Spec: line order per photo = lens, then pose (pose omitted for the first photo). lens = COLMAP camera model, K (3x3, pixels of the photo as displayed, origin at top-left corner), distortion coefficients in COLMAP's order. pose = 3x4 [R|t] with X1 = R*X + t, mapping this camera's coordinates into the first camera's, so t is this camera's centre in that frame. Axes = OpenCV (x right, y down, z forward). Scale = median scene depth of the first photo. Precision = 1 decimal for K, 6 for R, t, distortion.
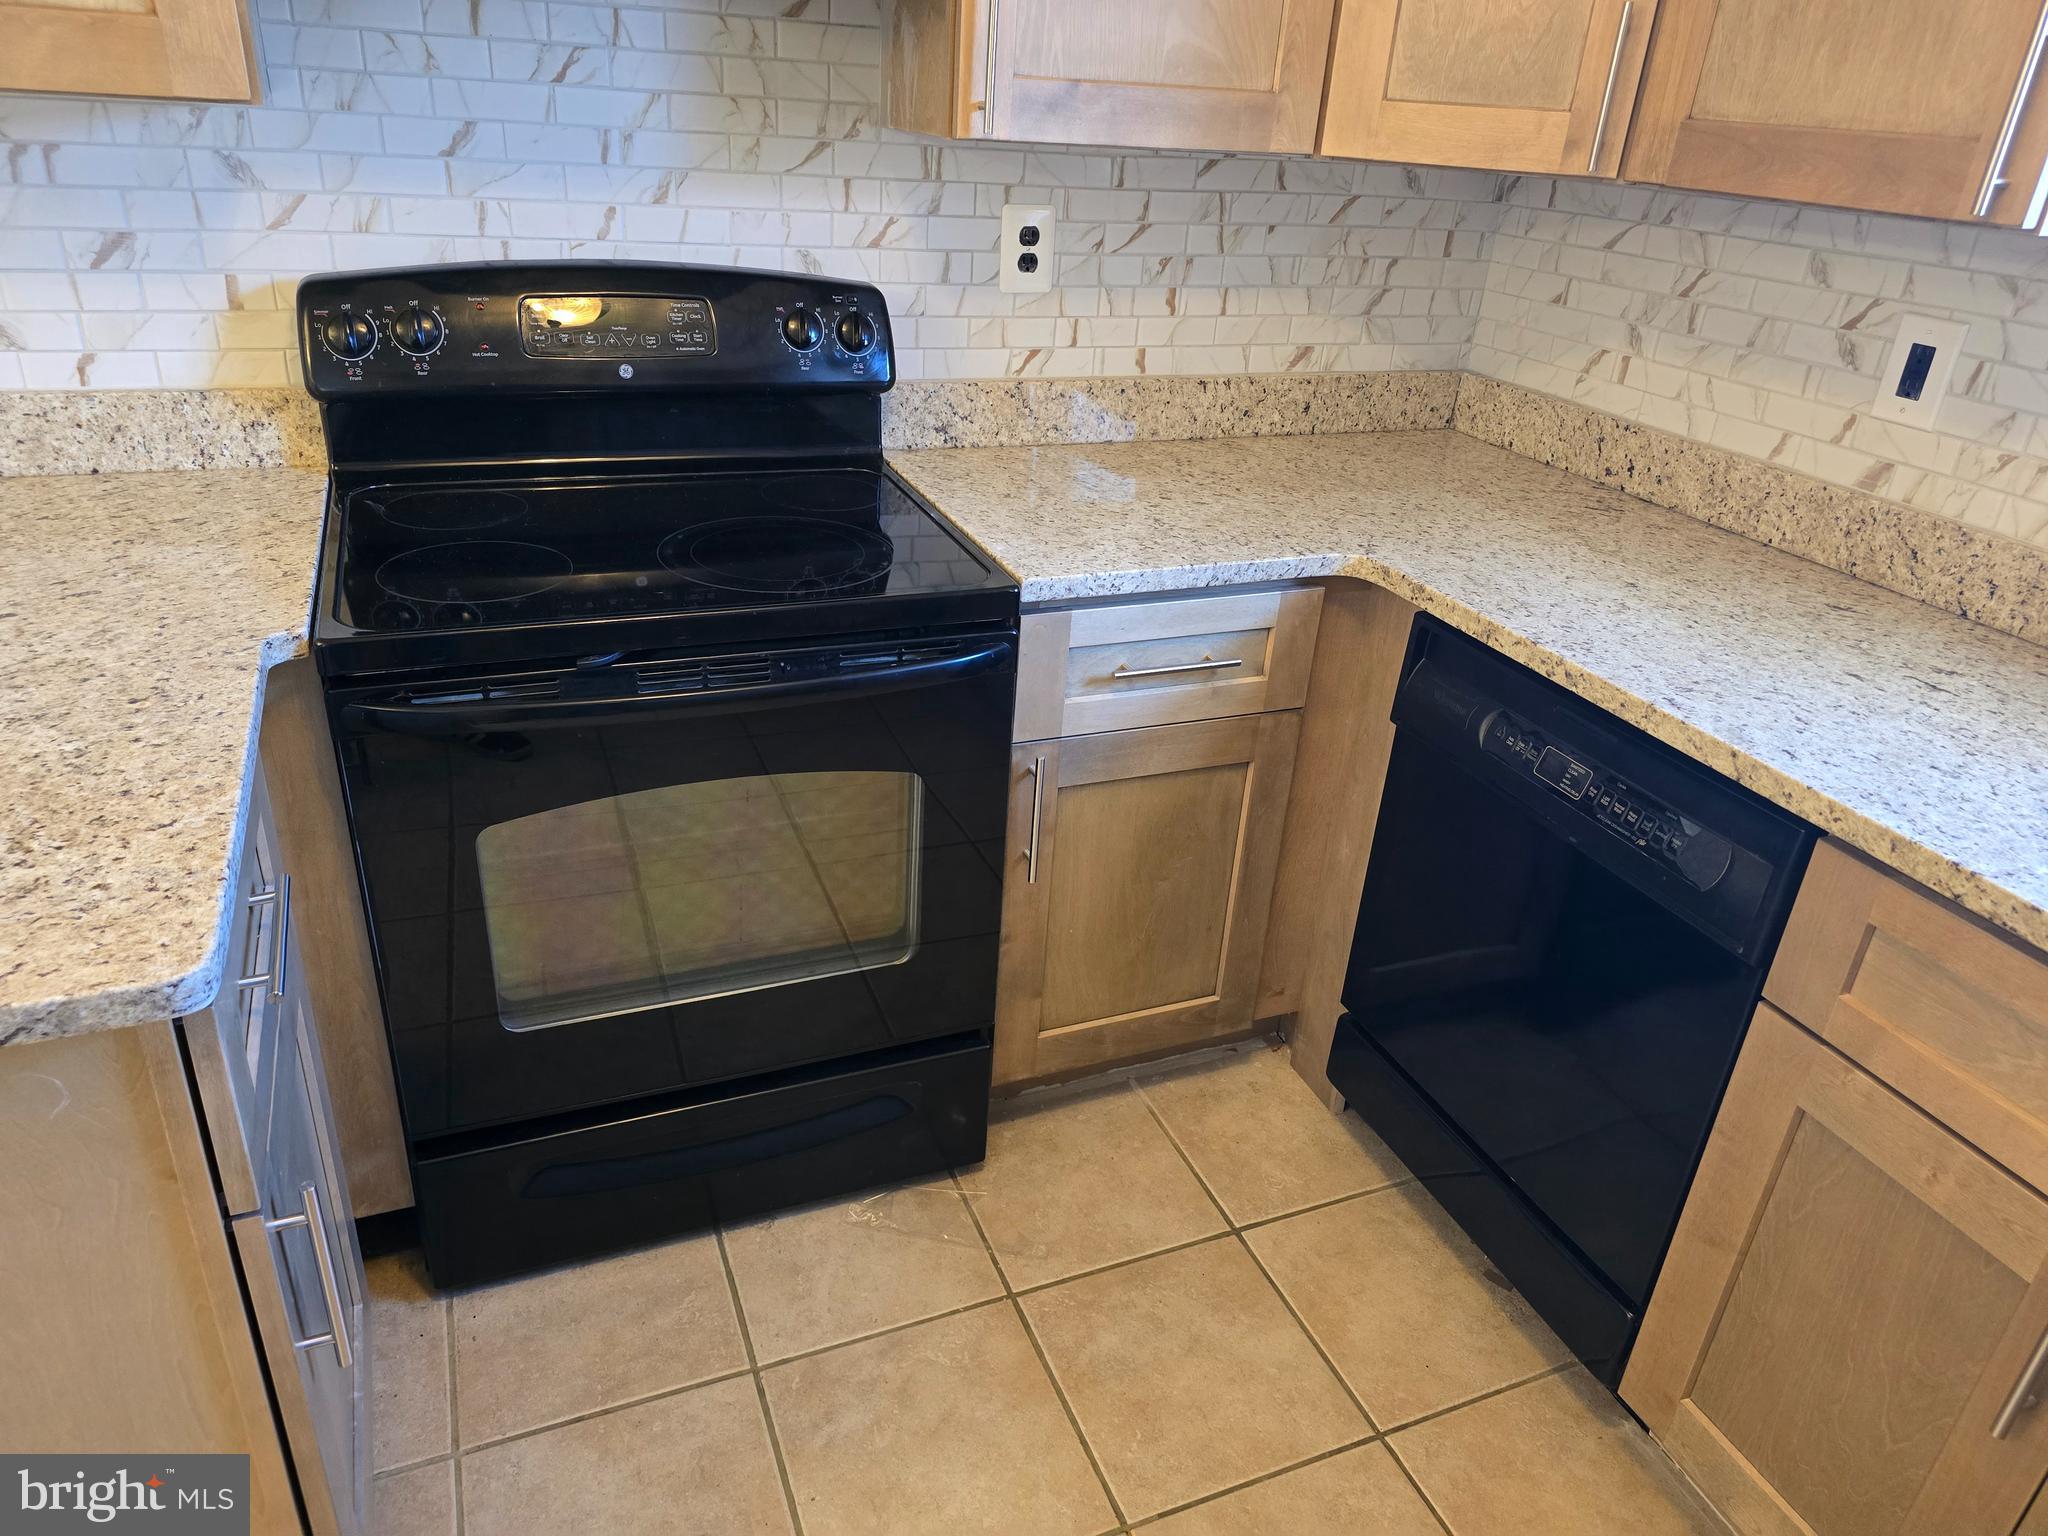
lens RADIAL K [[1377.1, 0, 1023.7], [0, 1377.1, 761.9], [0, 0, 1]] dist [0.060957, -0.055864]
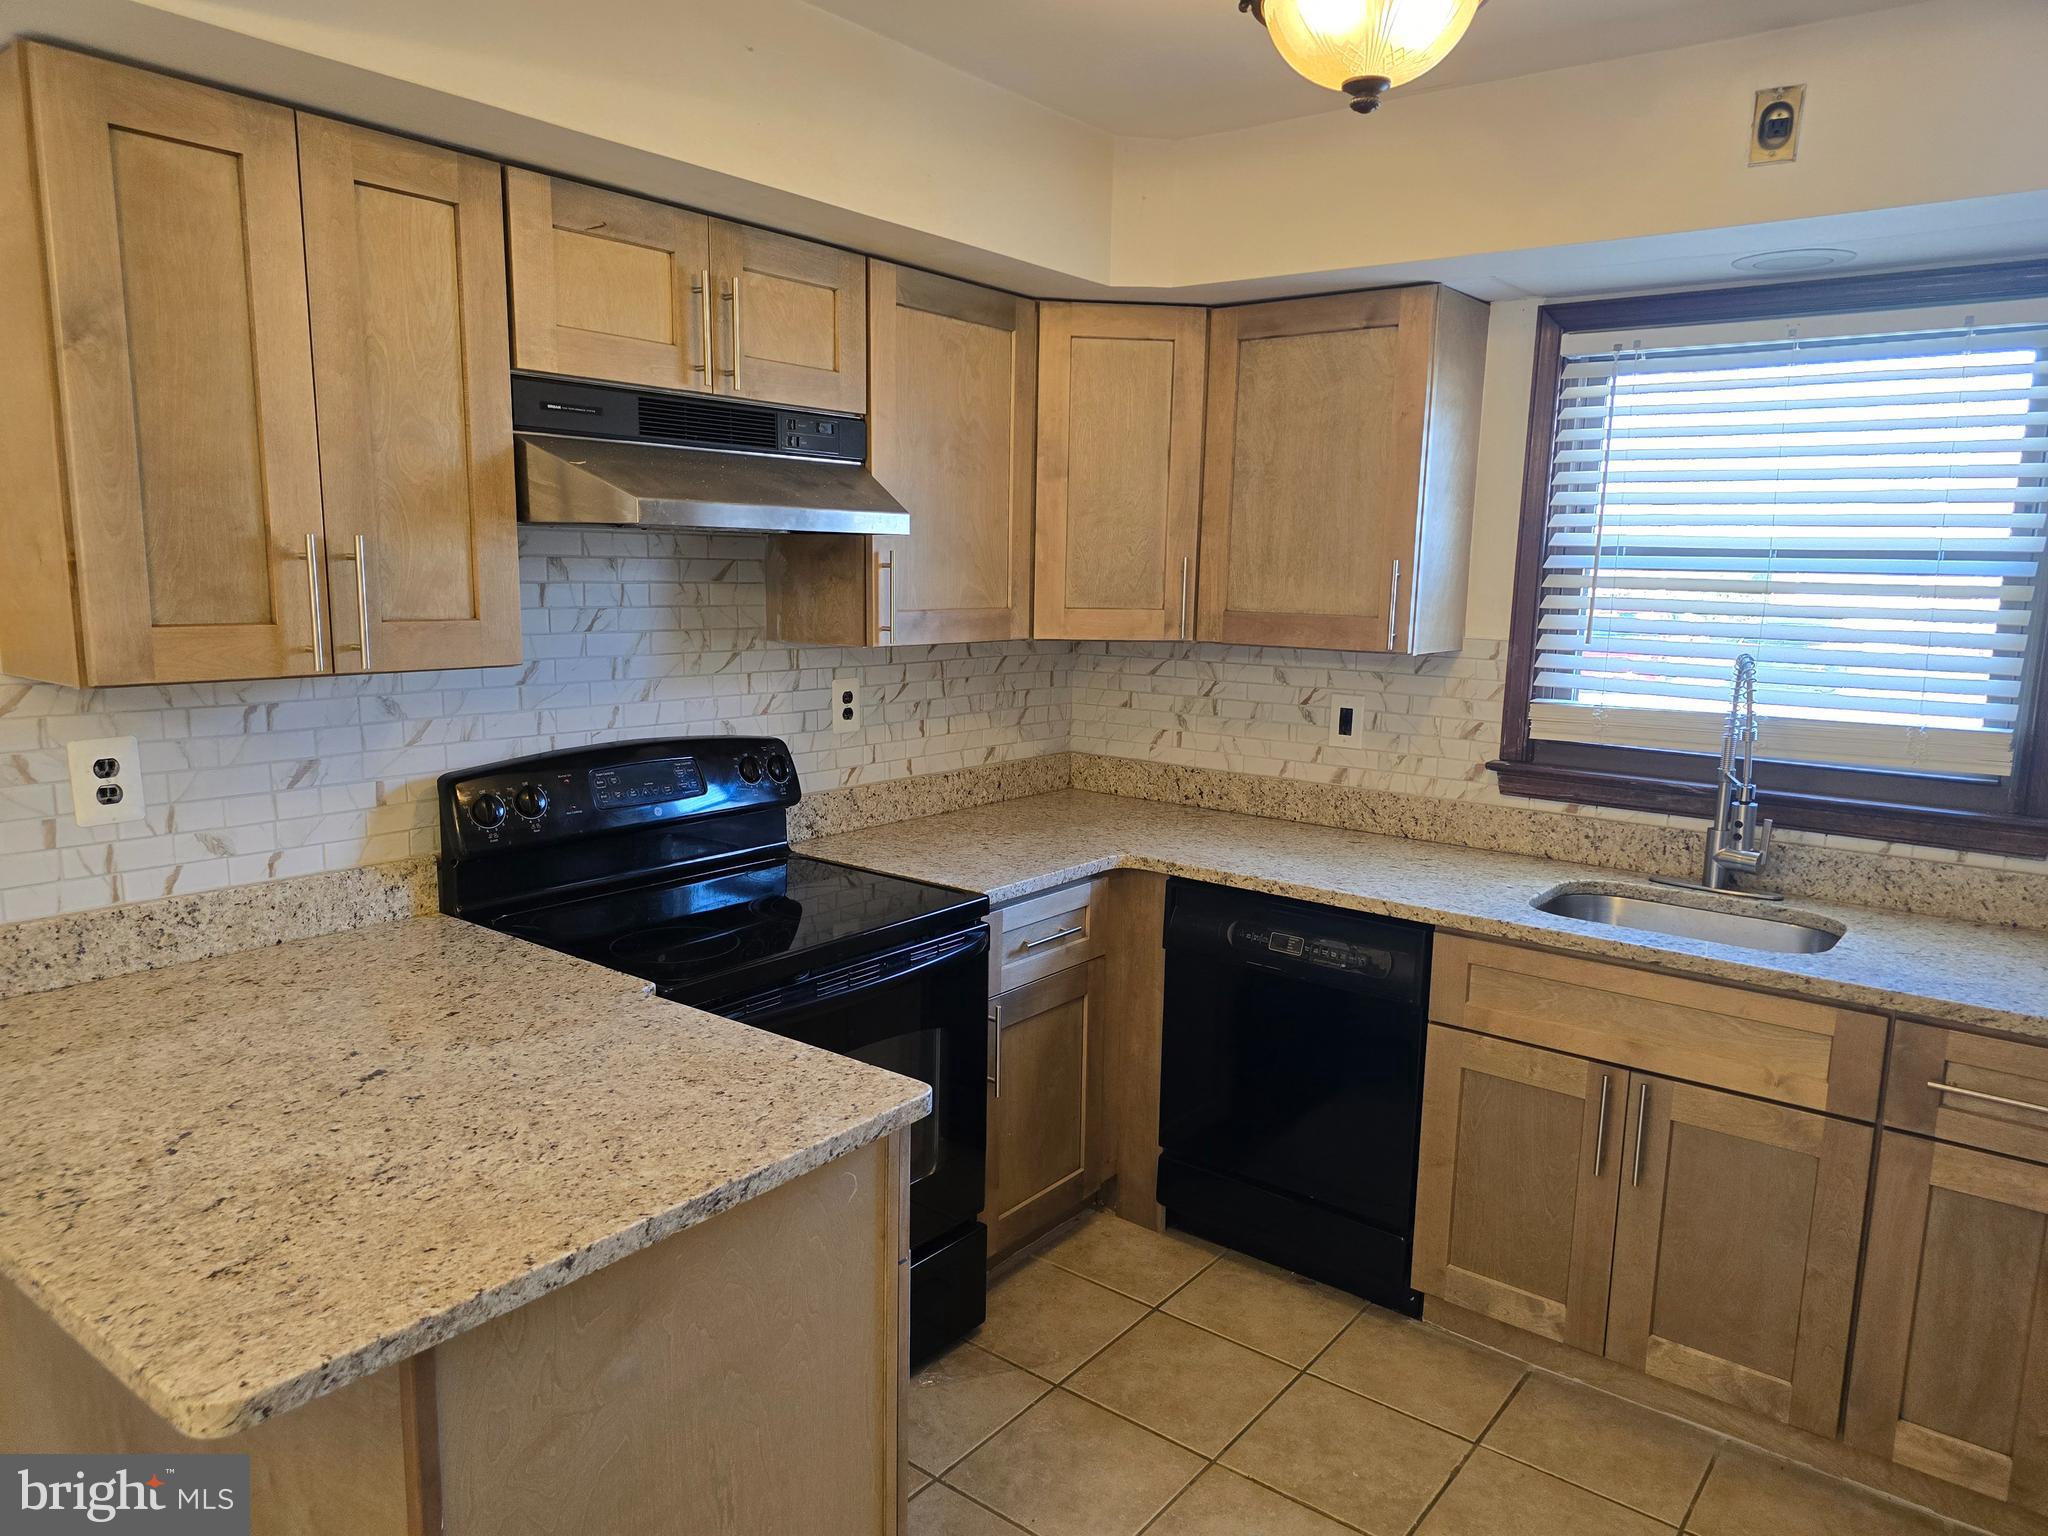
lens RADIAL K [[1377.1, 0, 1034.6], [0, 1377.1, 785.2], [0, 0, 1]] dist [0.060957, -0.055864]
pose [[0.867004, -0.124600, 0.482472, -0.652884], [0.250689, 0.945848, -0.206220, 0.088577], [-0.430650, 0.299744, 0.851289, -0.405379]]
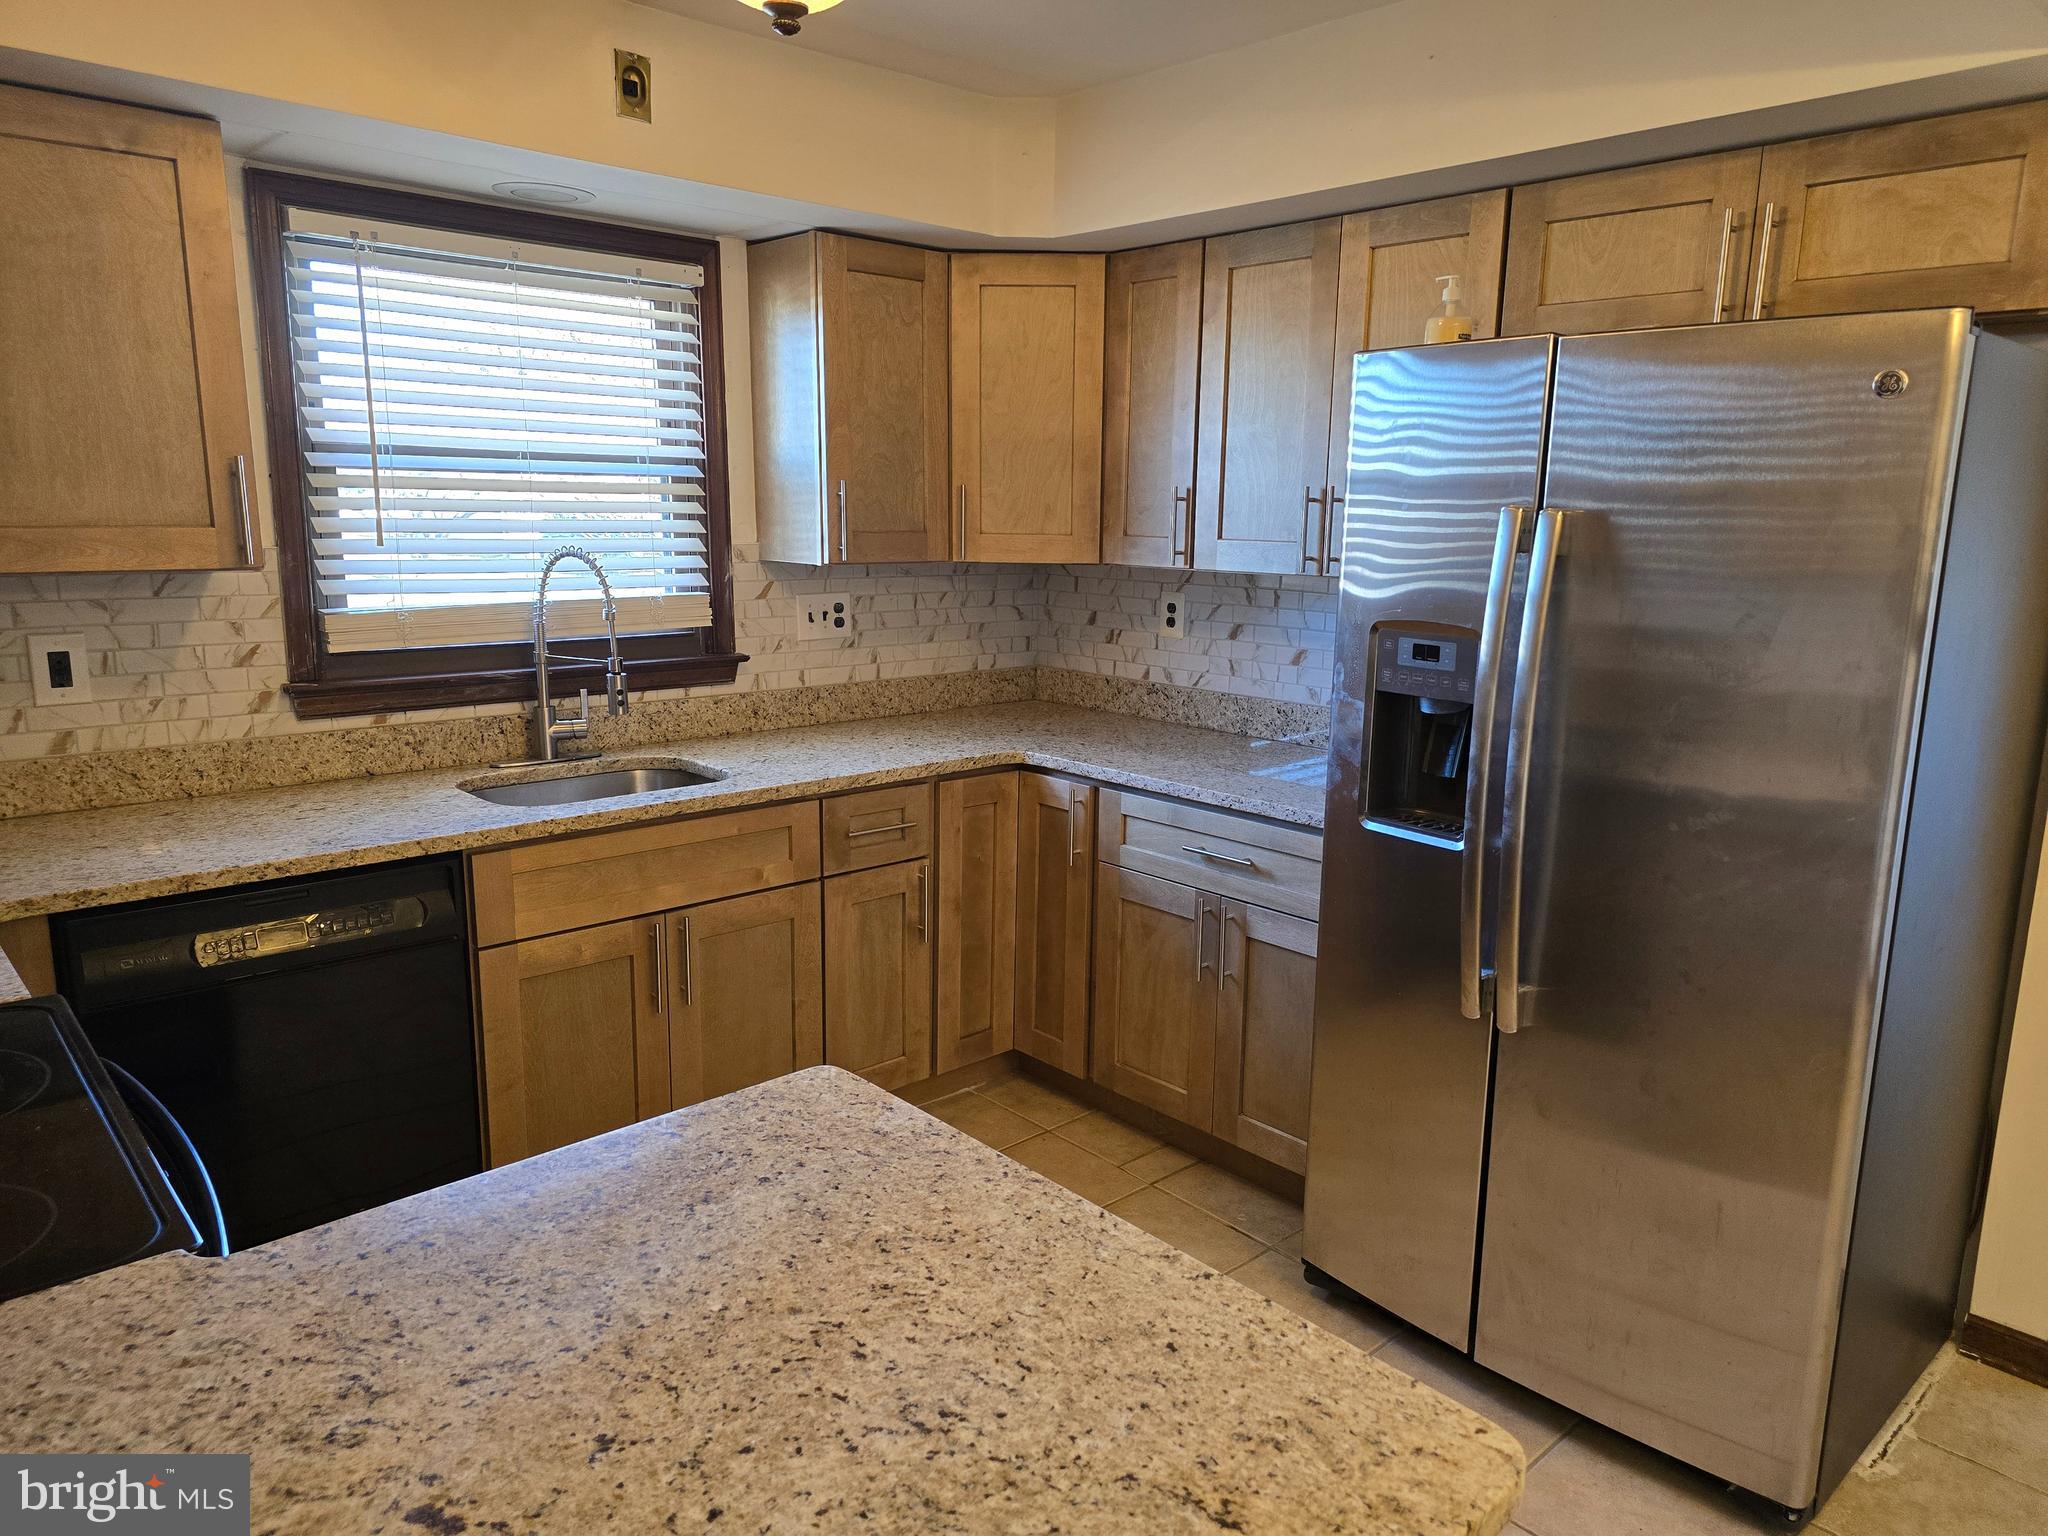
lens RADIAL K [[1377.1, 0, 1049.5], [0, 1377.1, 768.1], [0, 0, 1]] dist [0.060957, -0.055864]
pose [[-0.351958, -0.246771, 0.902901, -1.041343], [0.381936, 0.842800, 0.379226, -0.343430], [-0.854547, 0.478322, -0.202379, 0.453188]]
